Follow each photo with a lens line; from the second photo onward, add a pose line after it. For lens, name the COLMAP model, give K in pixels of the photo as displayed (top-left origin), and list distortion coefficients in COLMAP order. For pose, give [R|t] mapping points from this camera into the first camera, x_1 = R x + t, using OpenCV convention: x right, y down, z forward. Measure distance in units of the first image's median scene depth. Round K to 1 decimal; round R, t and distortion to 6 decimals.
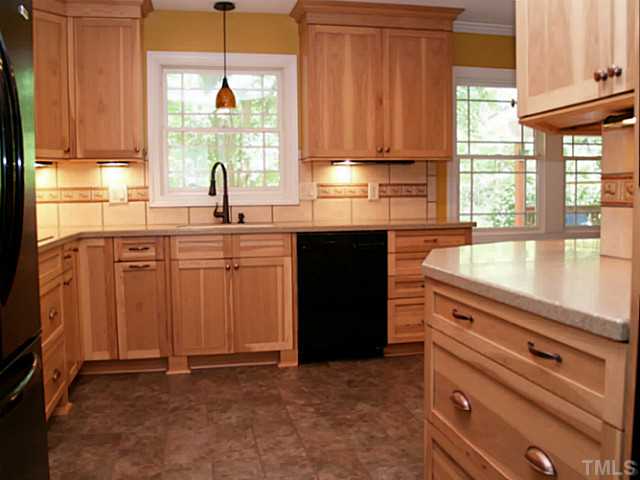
lens RADIAL K [[611.8, 0, 315.8], [0, 611.8, 237.8], [0, 0, 1]] dist [-0.121722, 0.020683]
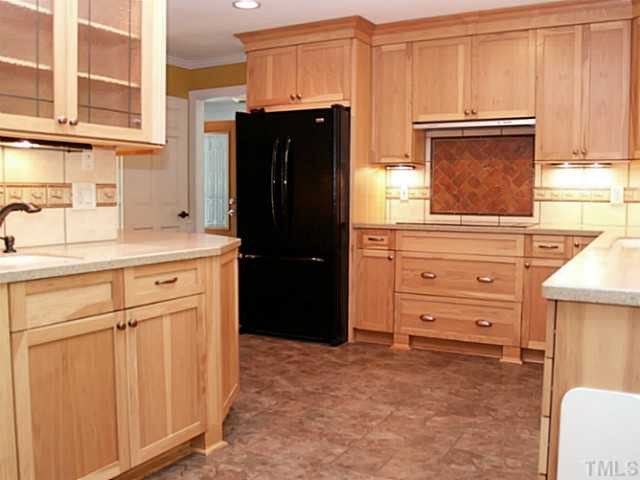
lens RADIAL K [[611.8, 0, 315.8], [0, 611.8, 237.8], [0, 0, 1]] dist [-0.121722, 0.020683]
pose [[-0.652931, 0.063173, -0.754778, 0.610937], [-0.050265, 0.990705, 0.126402, -0.088627], [0.755747, 0.120470, -0.643687, 1.111732]]
